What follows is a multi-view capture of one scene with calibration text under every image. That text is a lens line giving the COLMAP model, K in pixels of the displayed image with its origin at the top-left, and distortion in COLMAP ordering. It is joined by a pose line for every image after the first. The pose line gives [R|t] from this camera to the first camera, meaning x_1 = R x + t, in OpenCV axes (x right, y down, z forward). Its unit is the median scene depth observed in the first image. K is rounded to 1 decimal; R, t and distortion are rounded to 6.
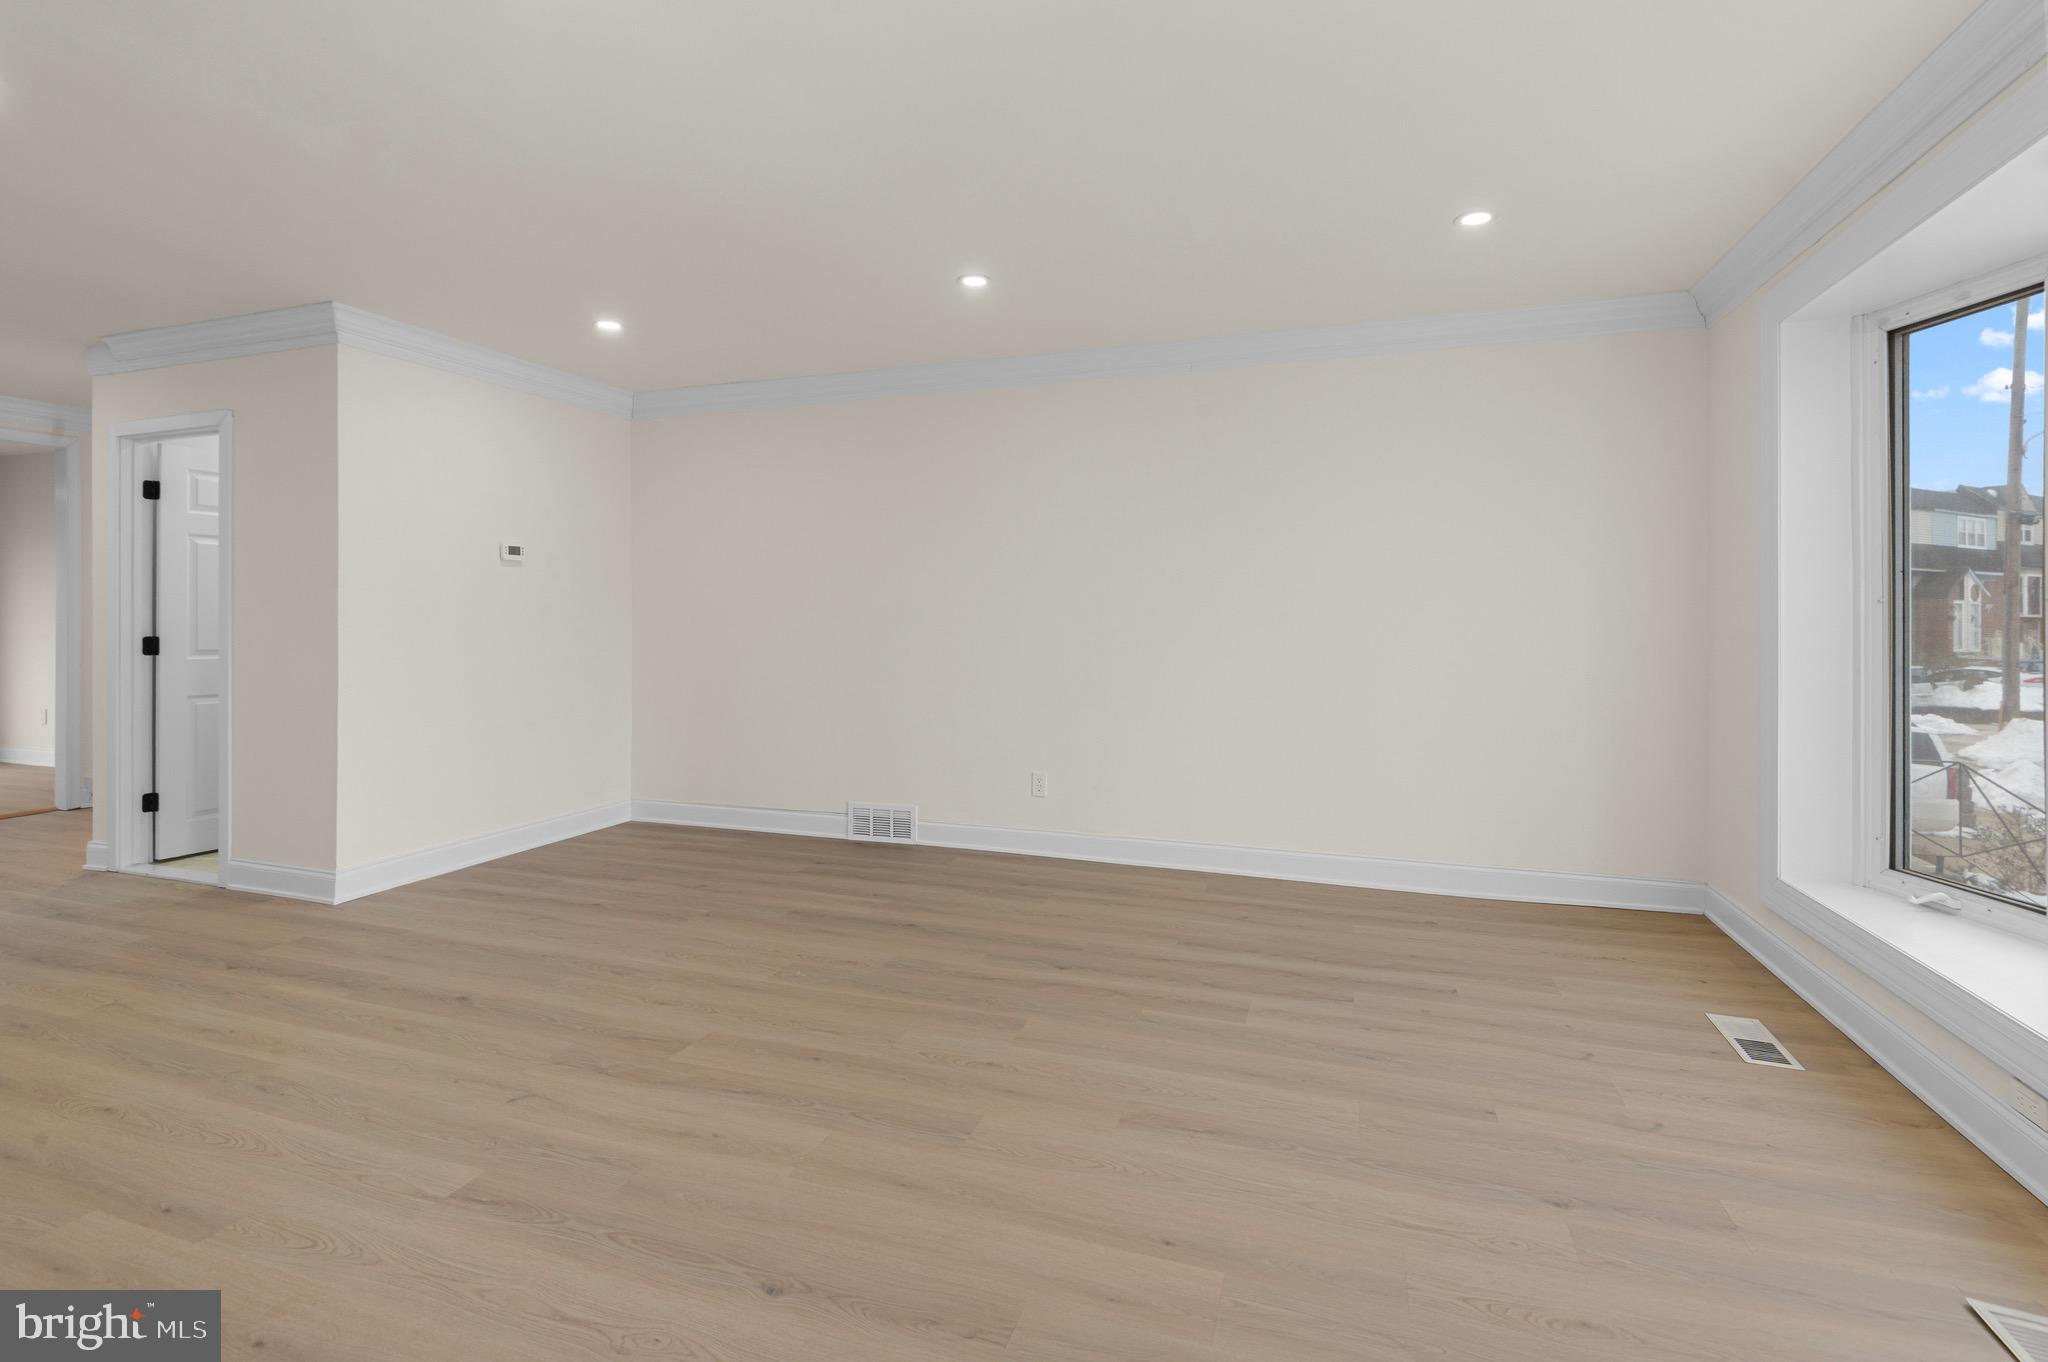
lens RADIAL K [[937.4, 0, 1025.7], [0, 937.4, 625.0], [0, 0, 1]] dist [0.017021, -0.014031]
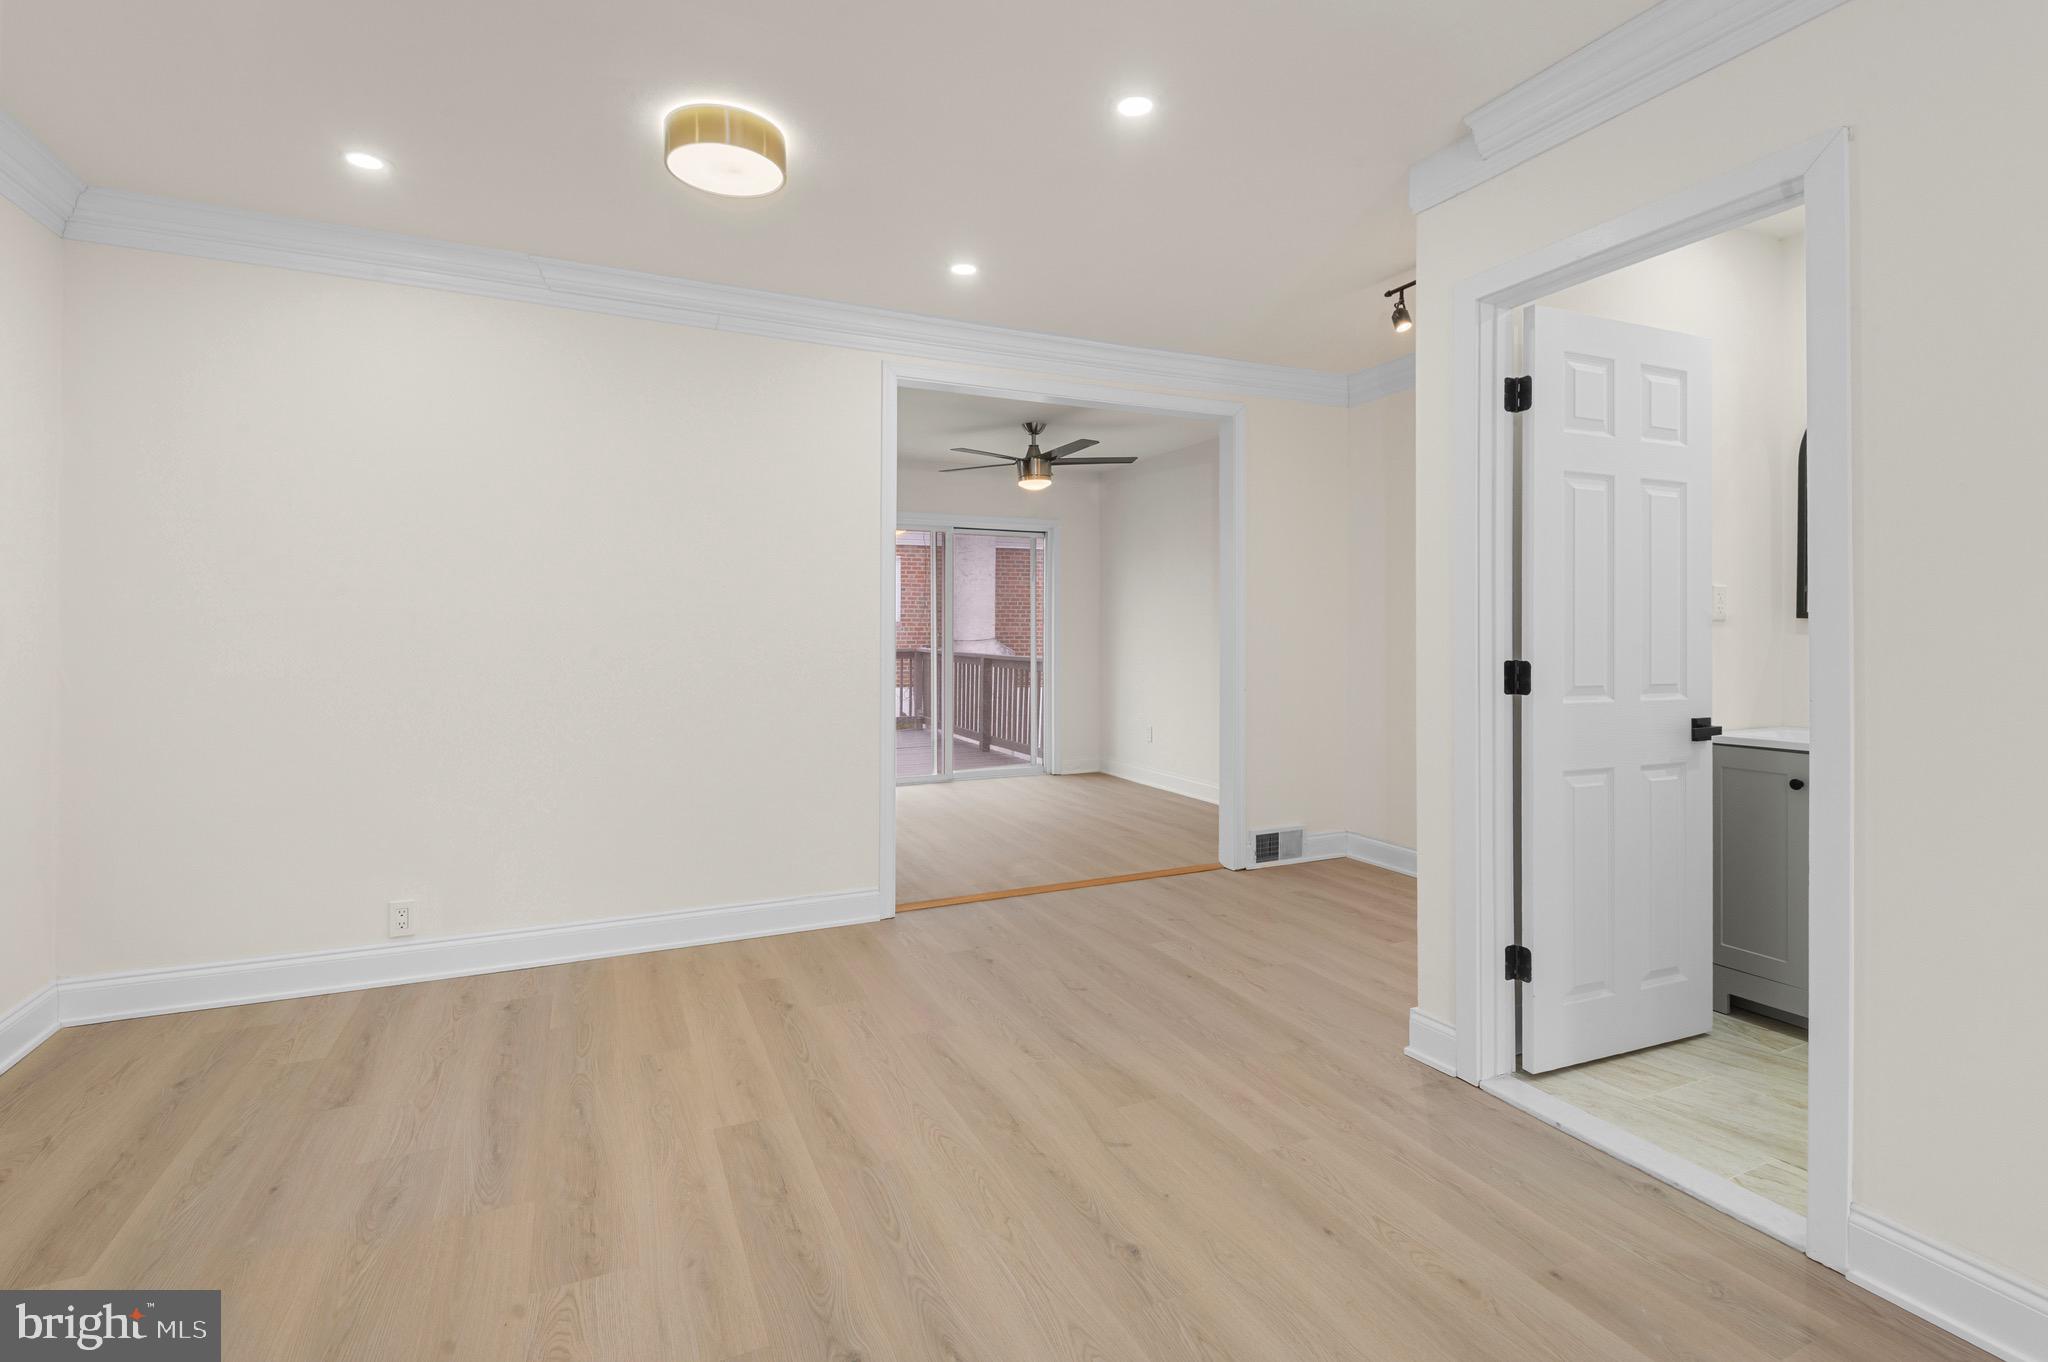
lens RADIAL K [[937.4, 0, 1025.7], [0, 937.4, 625.0], [0, 0, 1]] dist [0.017021, -0.014031]
pose [[0.701596, 0.004086, -0.712563, -0.736410], [-0.012454, 0.999901, -0.006529, -0.000469], [0.712466, 0.013455, 0.701578, 0.408499]]
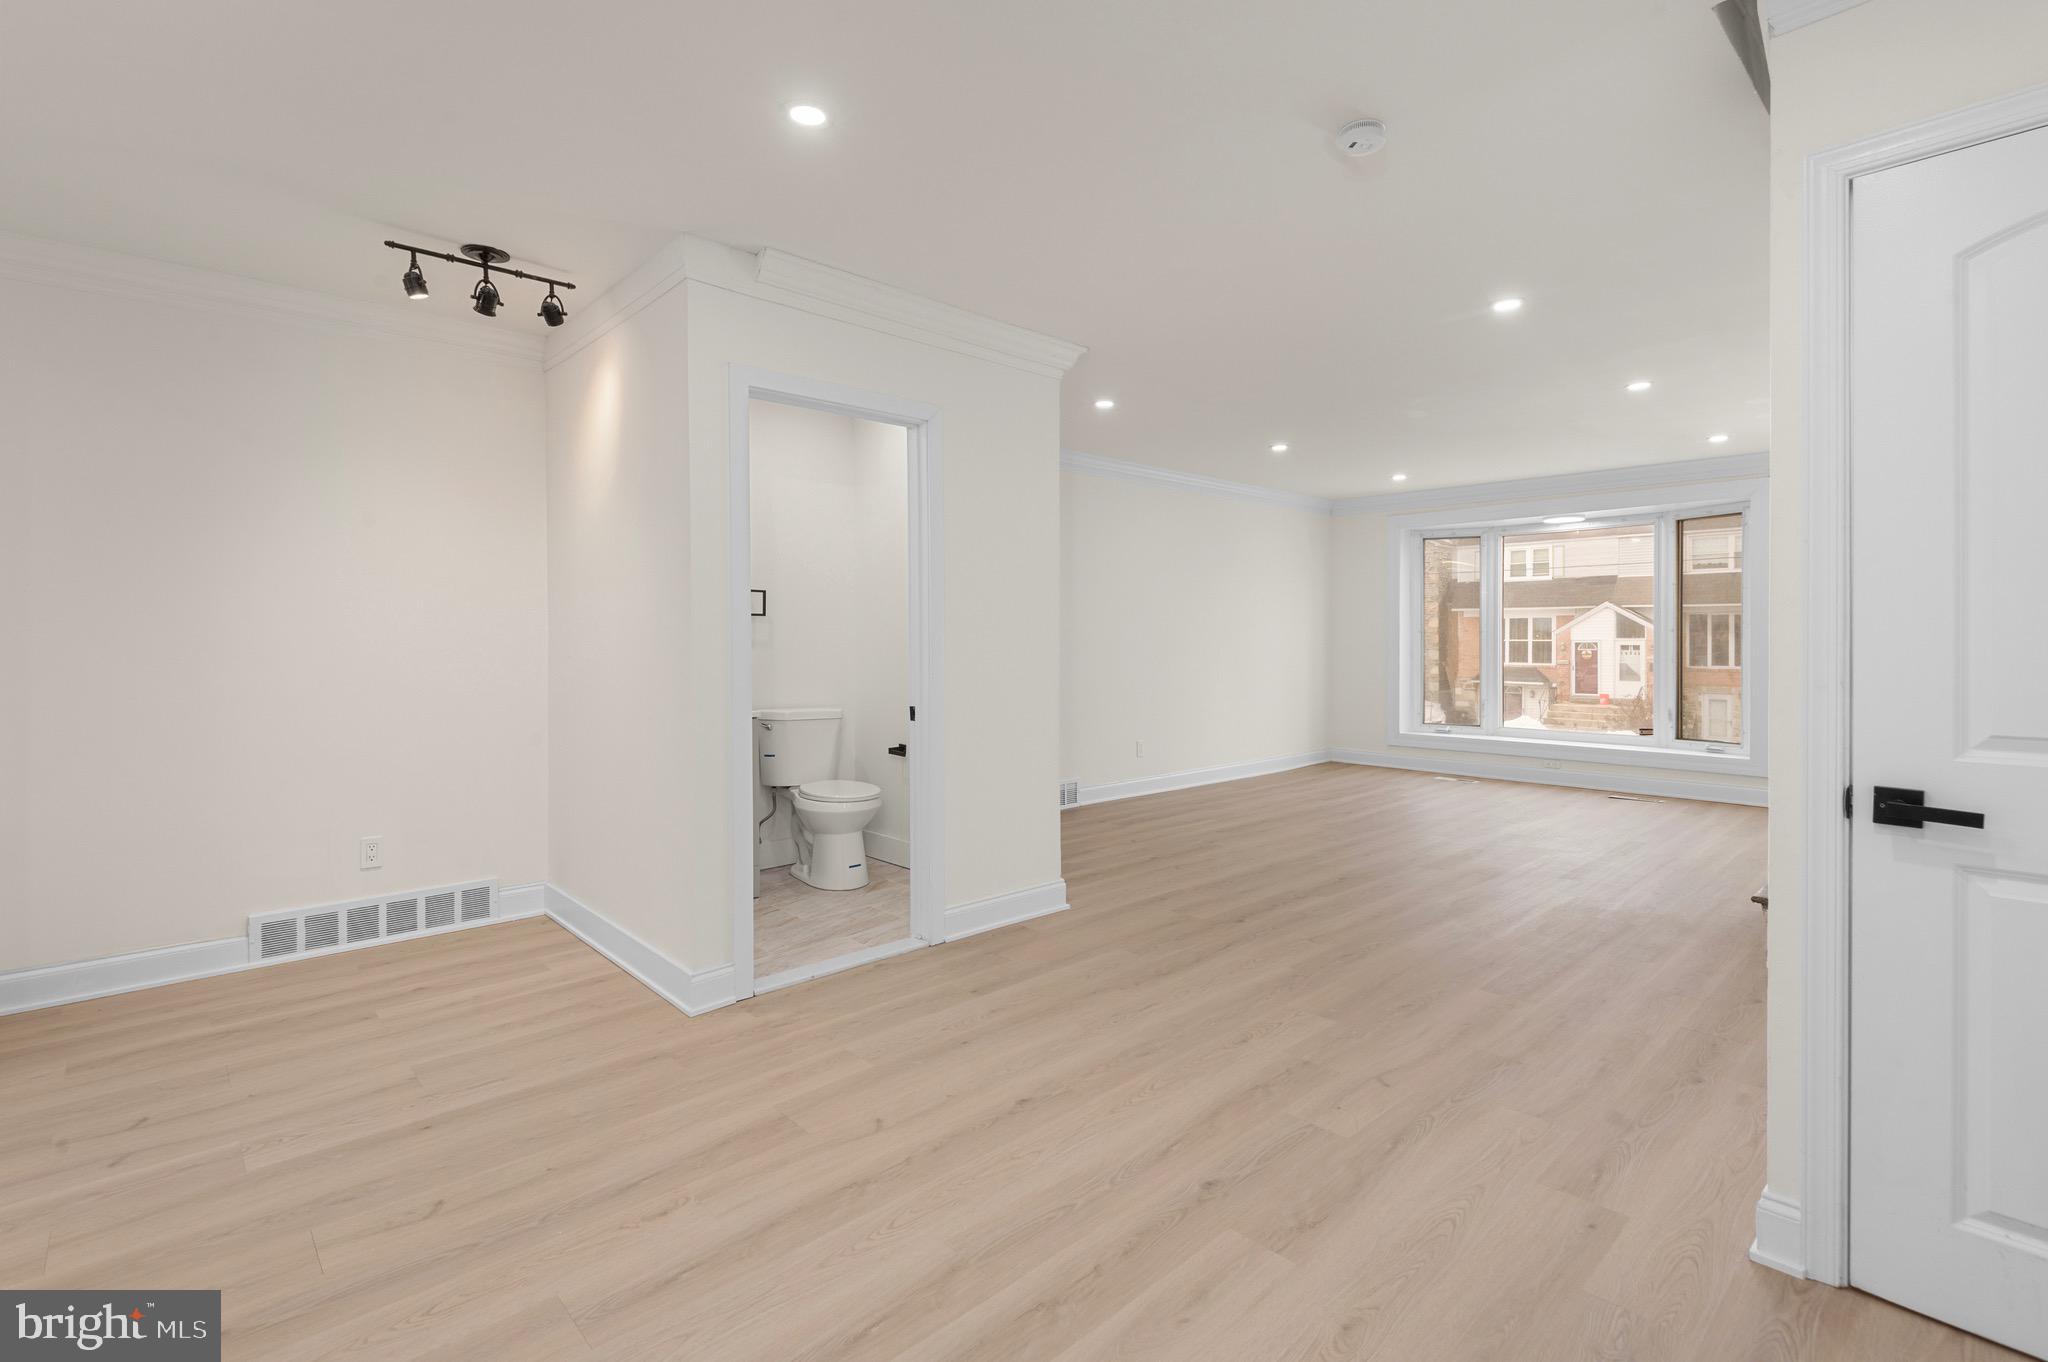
lens RADIAL K [[937.4, 0, 1025.7], [0, 937.4, 625.0], [0, 0, 1]] dist [0.017021, -0.014031]
pose [[0.472489, 0.012212, 0.881252, -1.458963], [0.010622, 0.999752, -0.019549, -0.002242], [-0.881272, 0.018597, 0.472243, 0.462017]]
